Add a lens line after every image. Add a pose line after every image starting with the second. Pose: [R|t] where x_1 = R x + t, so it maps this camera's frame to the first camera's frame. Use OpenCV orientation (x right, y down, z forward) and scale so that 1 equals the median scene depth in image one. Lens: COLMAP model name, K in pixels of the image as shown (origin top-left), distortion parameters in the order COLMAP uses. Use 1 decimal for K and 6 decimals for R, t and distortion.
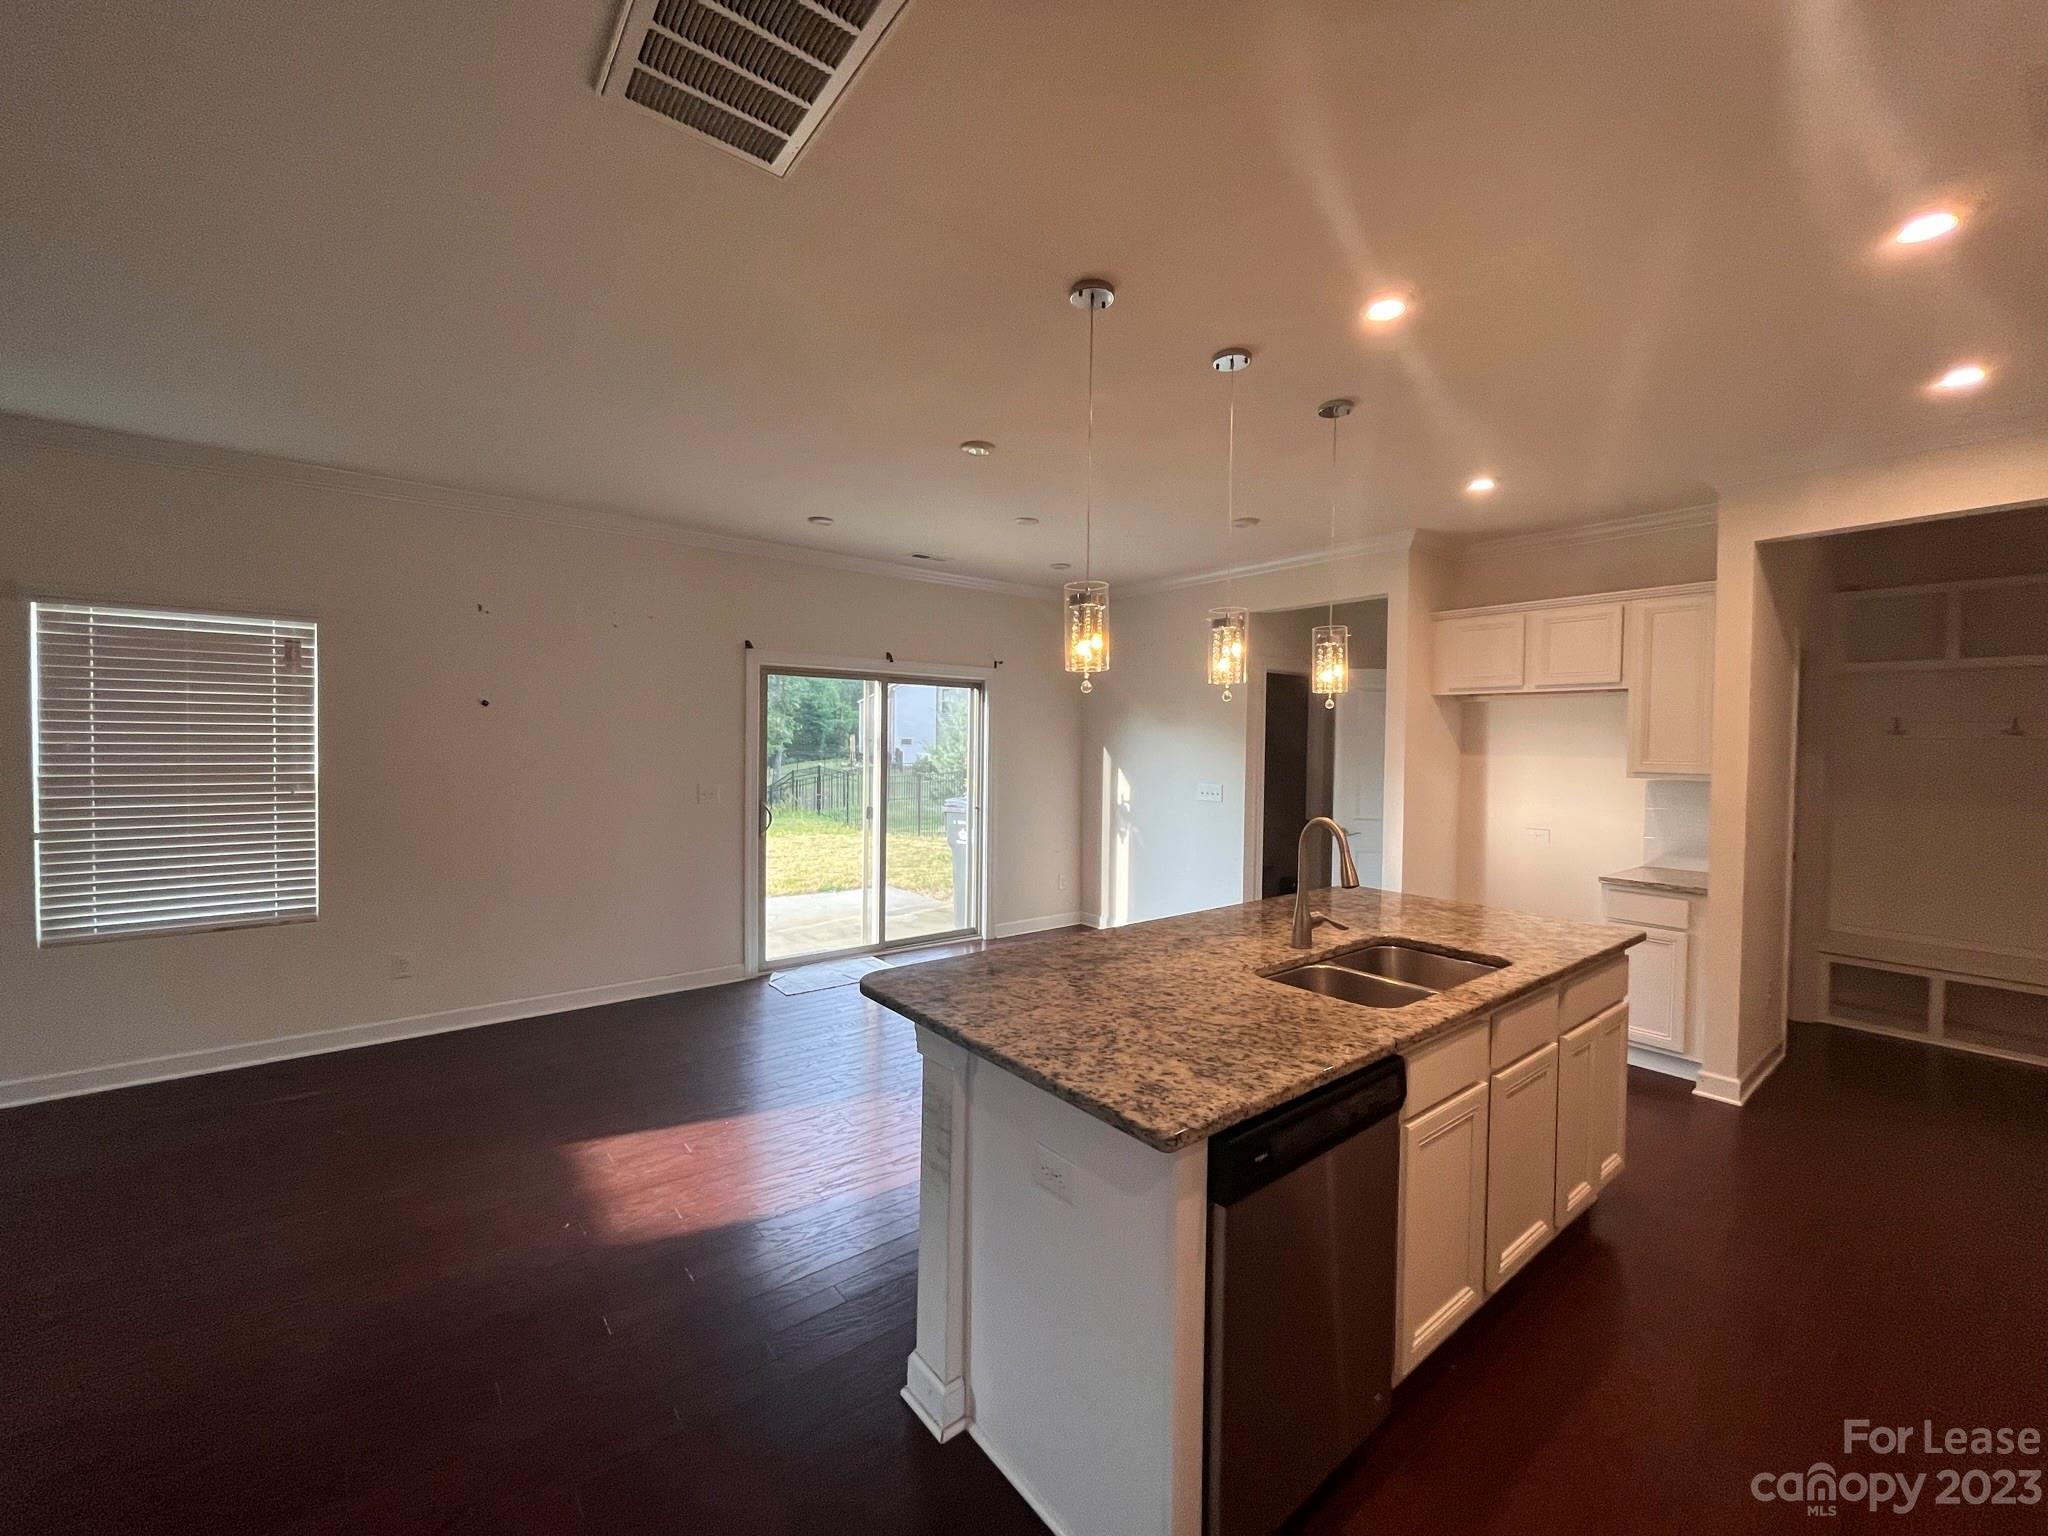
lens RADIAL K [[824.5, 0, 1025.0], [0, 824.5, 759.2], [0, 0, 1]] dist [-0.000523, 0.000025]
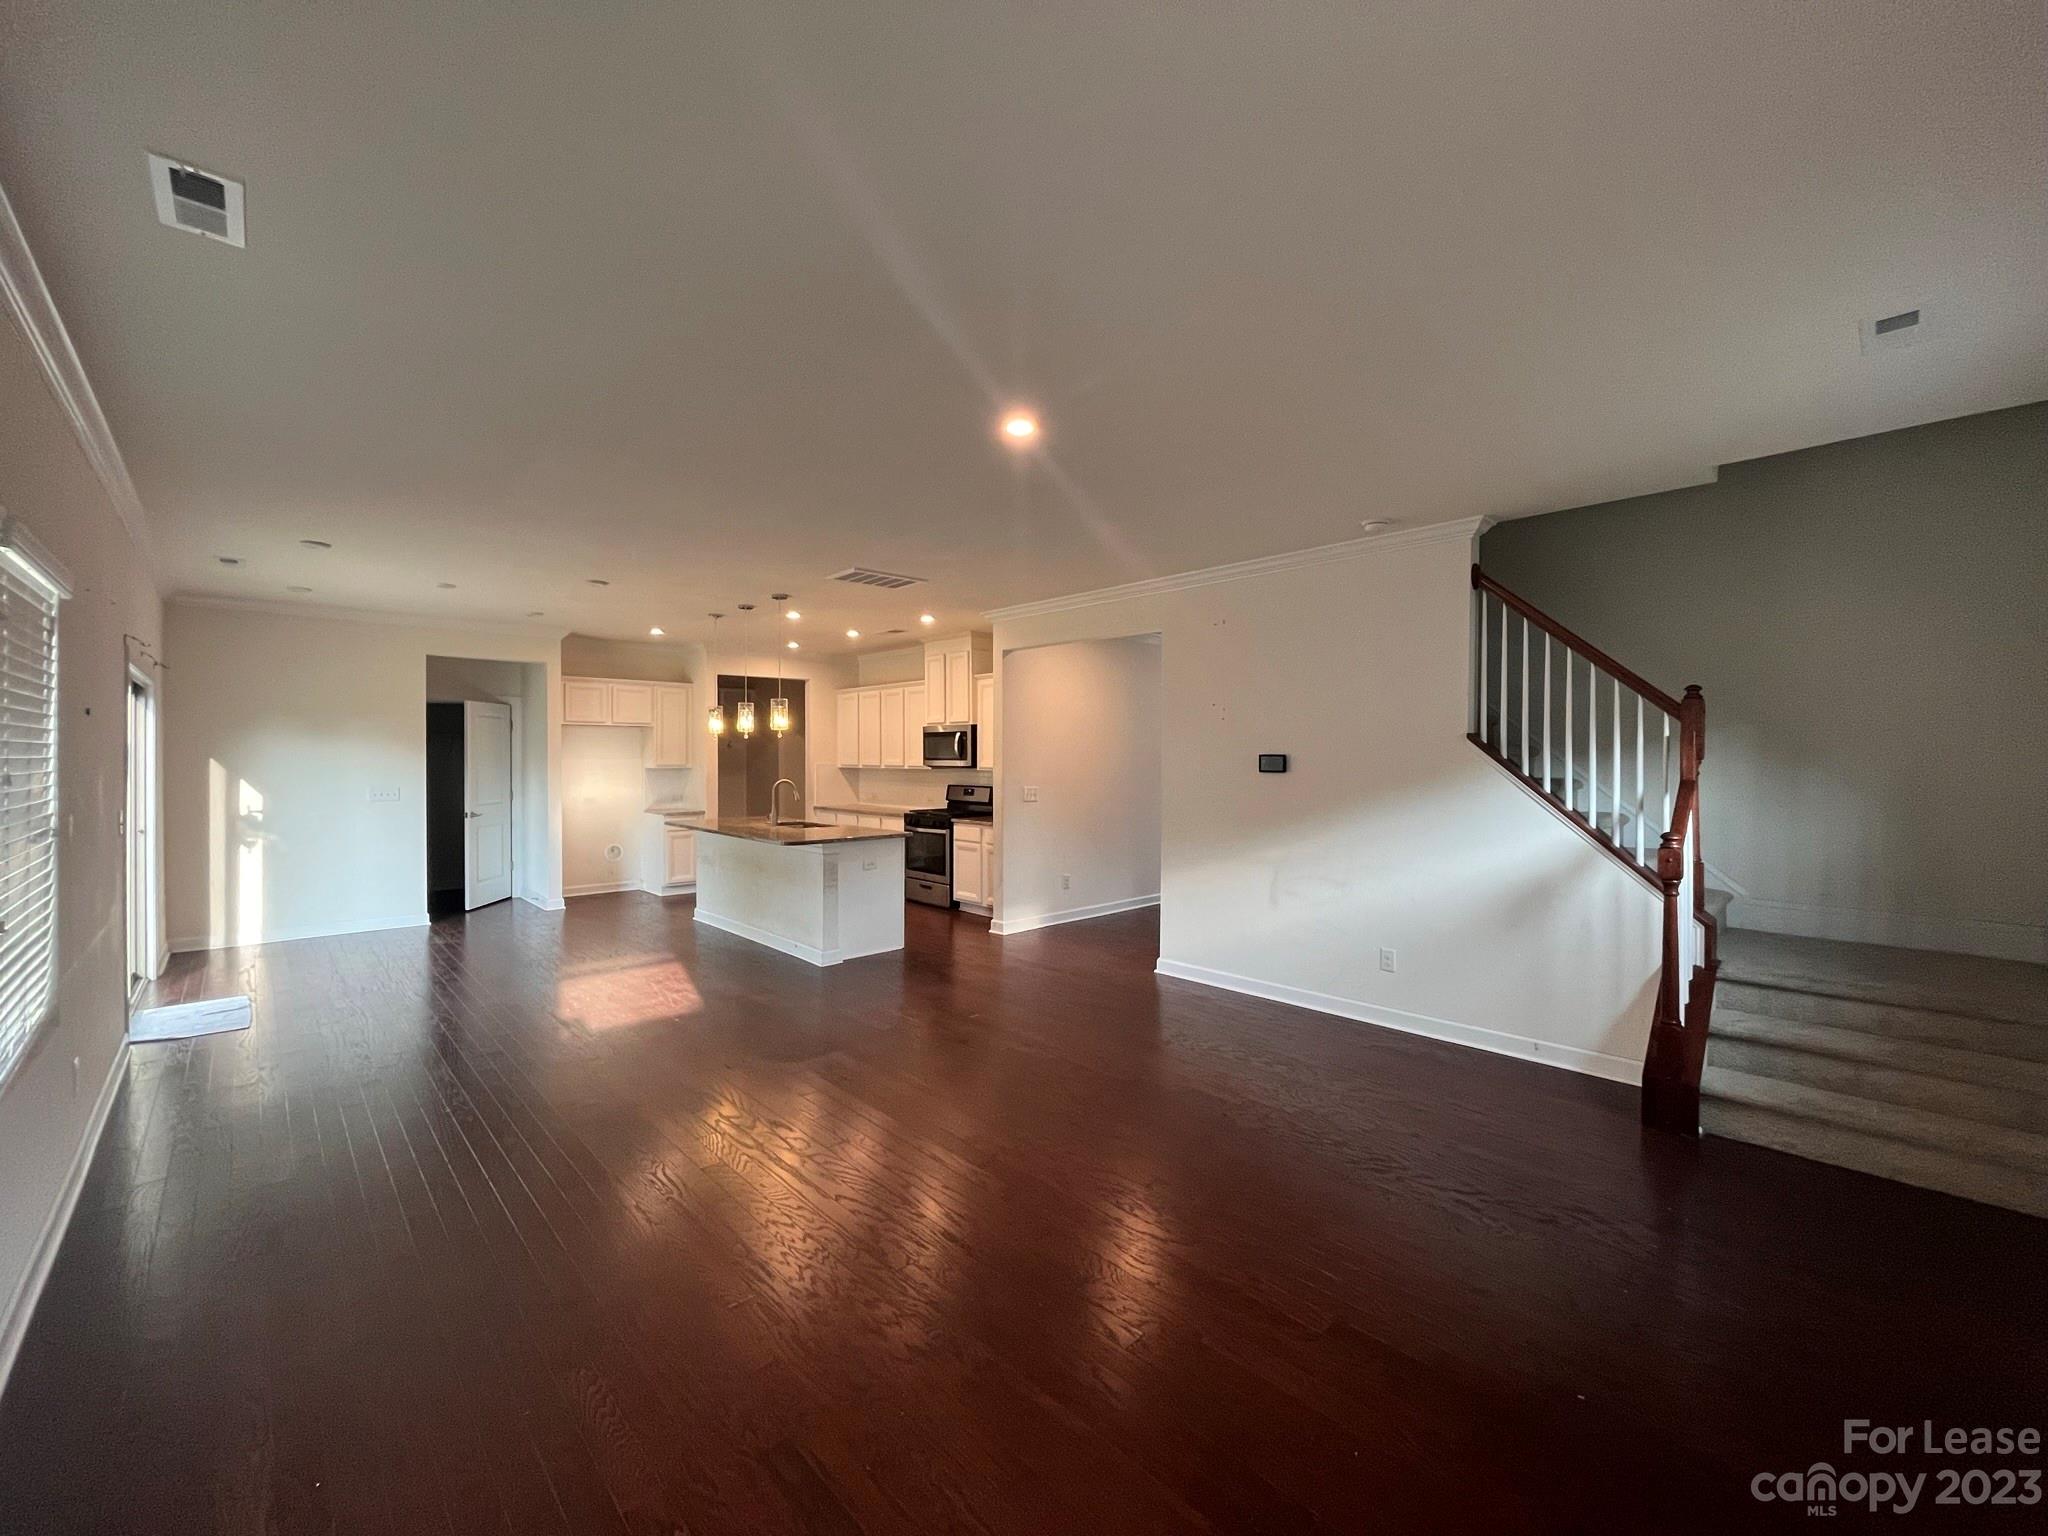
lens RADIAL K [[824.5, 0, 1019.5], [0, 824.5, 766.2], [0, 0, 1]] dist [-0.000523, 0.000025]
pose [[-0.086705, -0.024938, 0.995922, -3.105808], [0.017253, 0.999499, 0.026530, -0.047362], [-0.996085, 0.019483, -0.086231, 0.483019]]
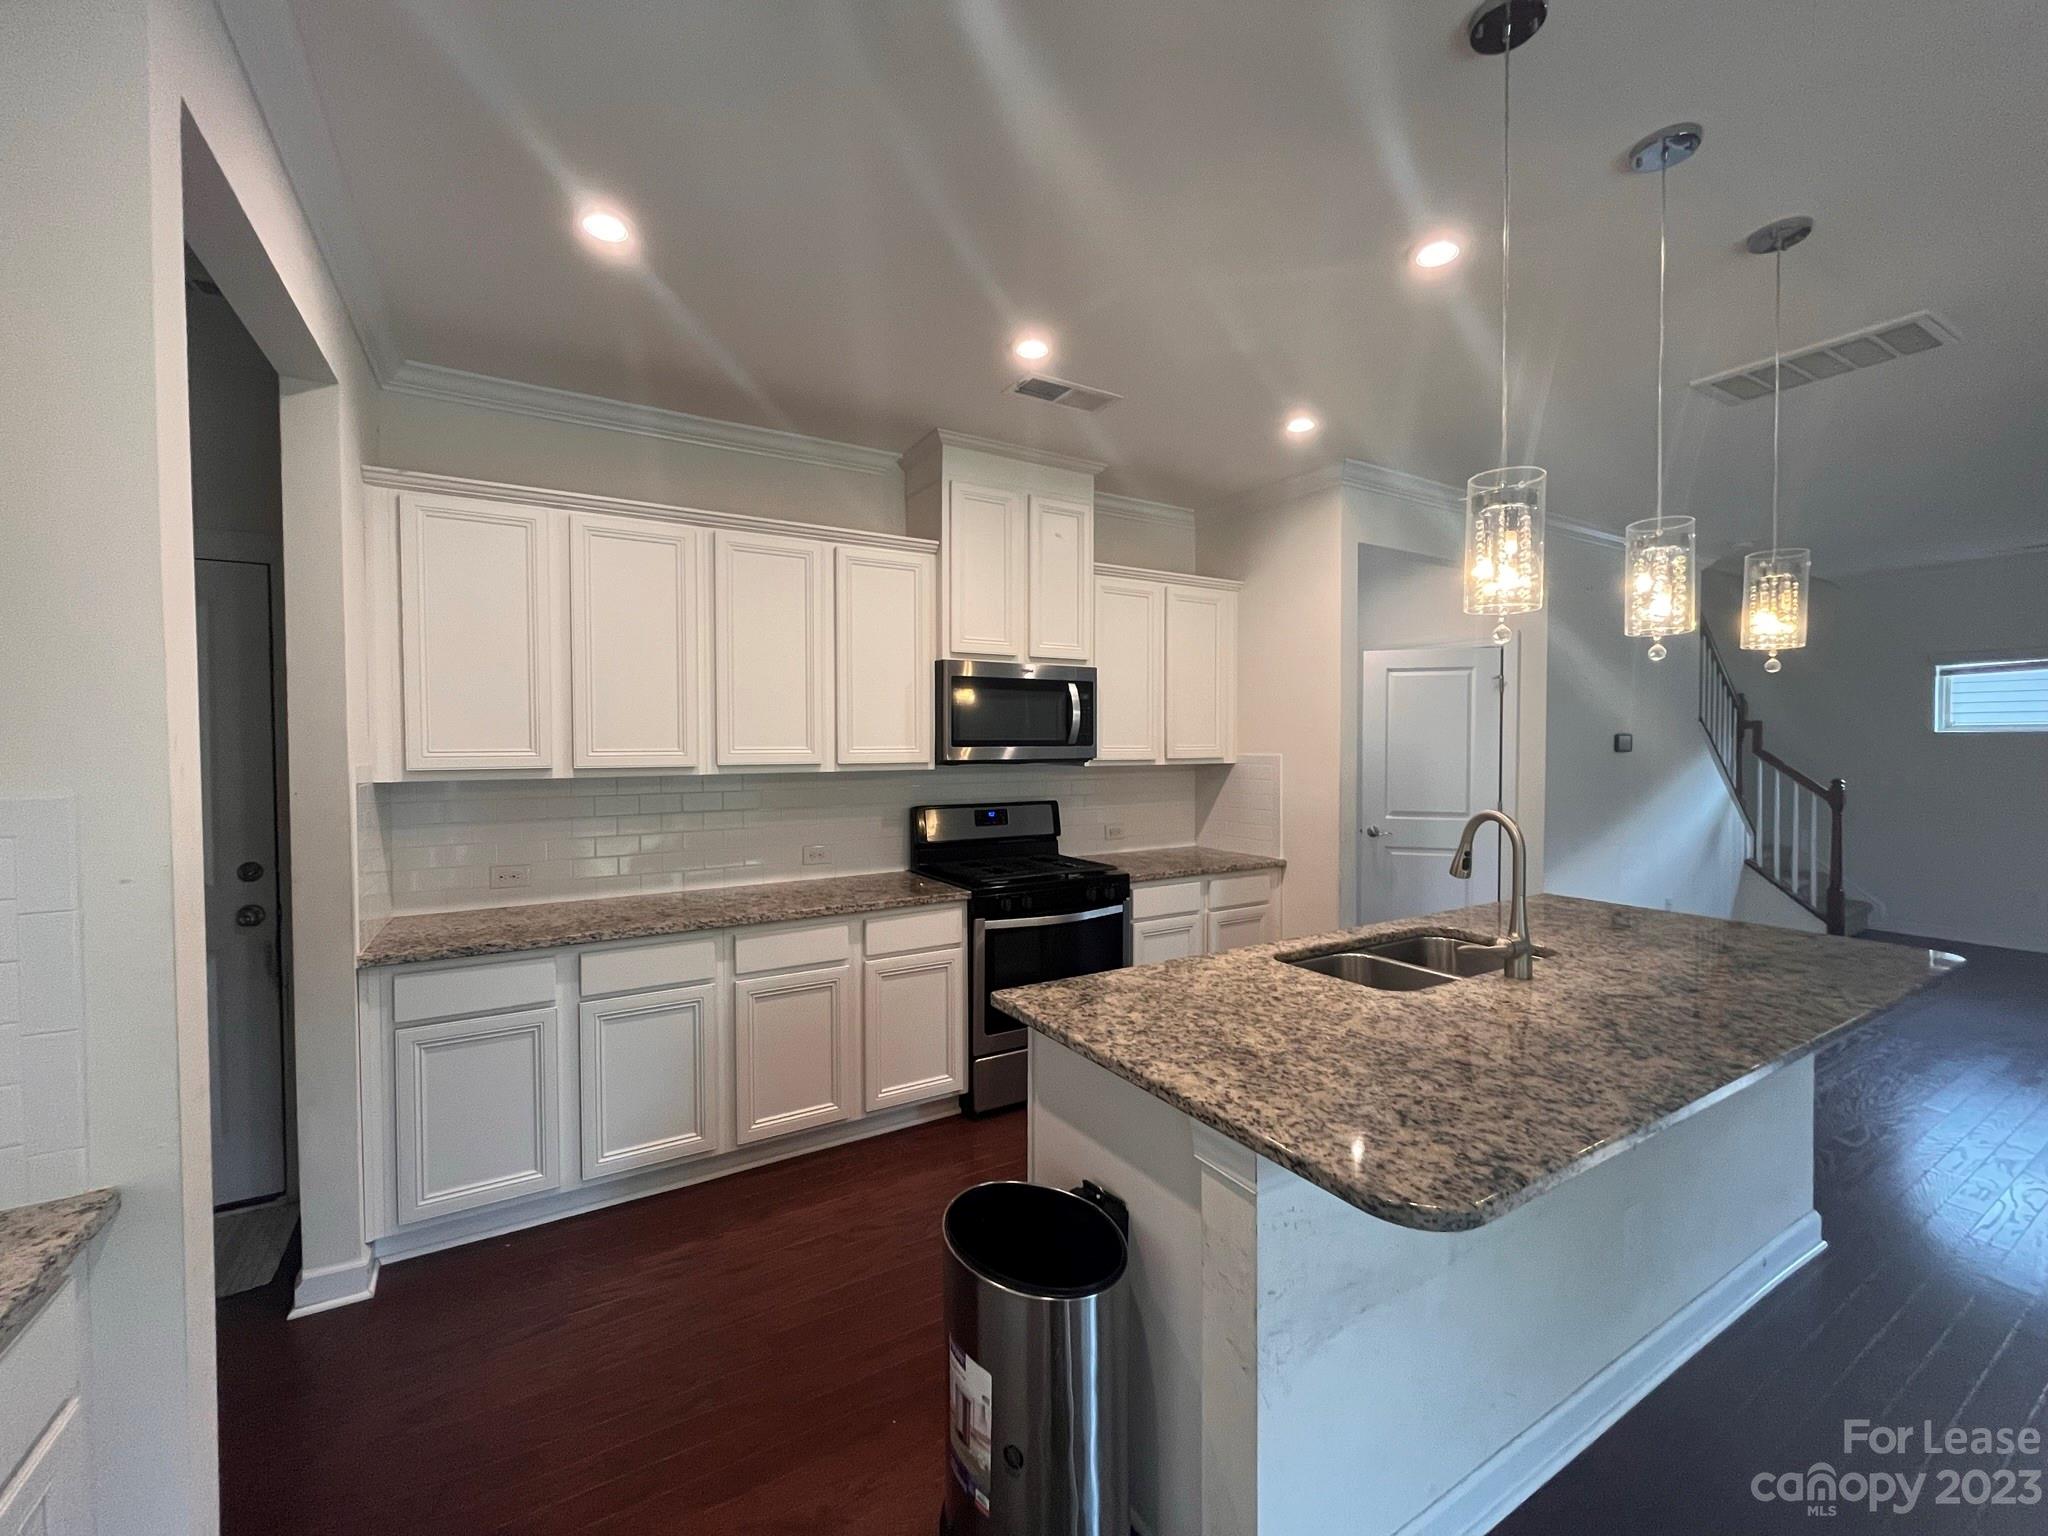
lens RADIAL K [[824.5, 0, 1022.5], [0, 824.5, 763.7], [0, 0, 1]] dist [-0.000523, 0.000025]
pose [[-0.990628, -0.014835, 0.135778, 0.856176], [-0.008175, 0.998742, 0.049475, -0.022516], [-0.136341, 0.047902, -0.989503, 2.240684]]
